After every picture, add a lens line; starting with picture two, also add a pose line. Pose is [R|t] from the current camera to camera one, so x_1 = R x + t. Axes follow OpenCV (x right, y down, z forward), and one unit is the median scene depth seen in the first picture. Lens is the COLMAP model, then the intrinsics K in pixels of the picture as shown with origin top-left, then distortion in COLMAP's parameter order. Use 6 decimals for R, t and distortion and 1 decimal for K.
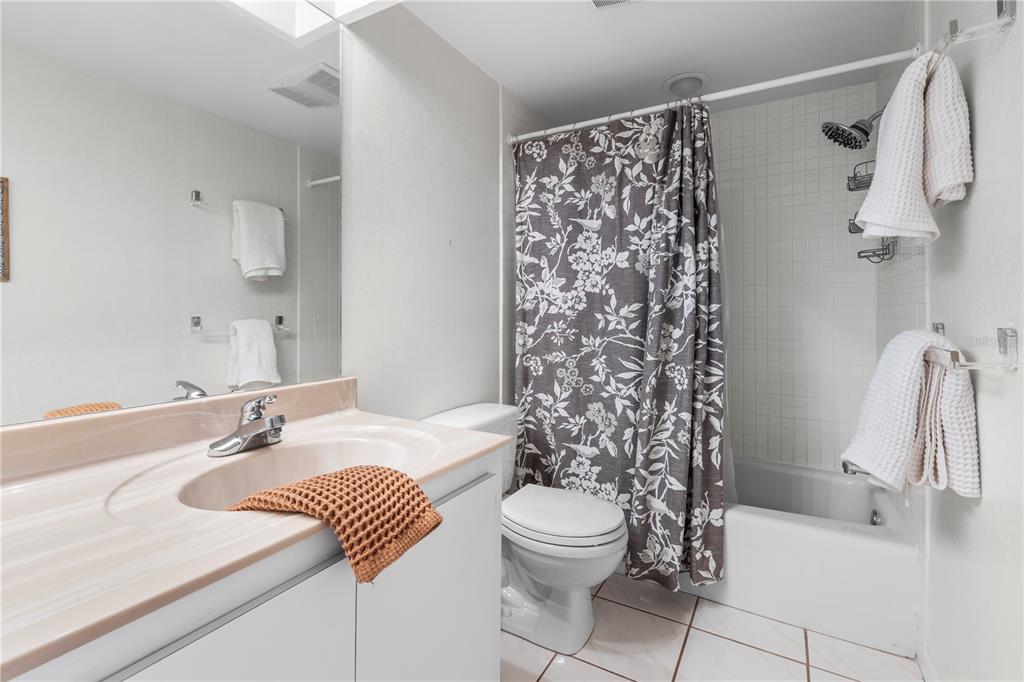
lens RADIAL K [[464.6, 0, 506.7], [0, 464.6, 319.7], [0, 0, 1]] dist [-0.000246, 0.000385]
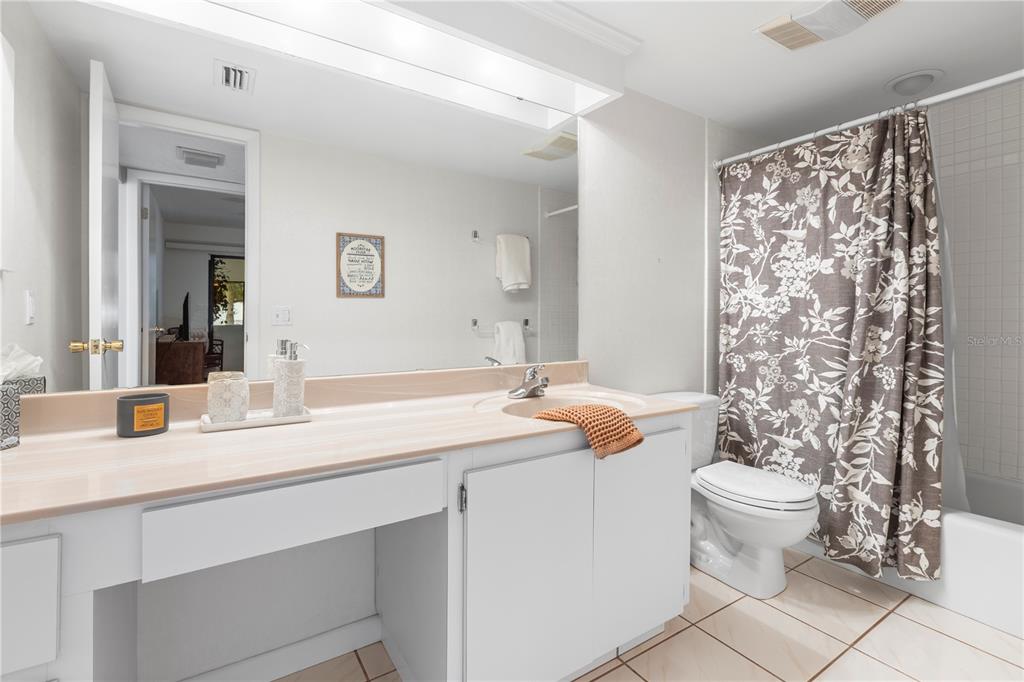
lens RADIAL K [[464.6, 0, 506.7], [0, 464.6, 319.7], [0, 0, 1]] dist [-0.000246, 0.000385]
pose [[0.896322, 0.001684, -0.443401, 0.066125], [-0.006094, 0.999945, -0.008520, 0.007738], [0.443362, 0.010339, 0.896283, -0.300239]]
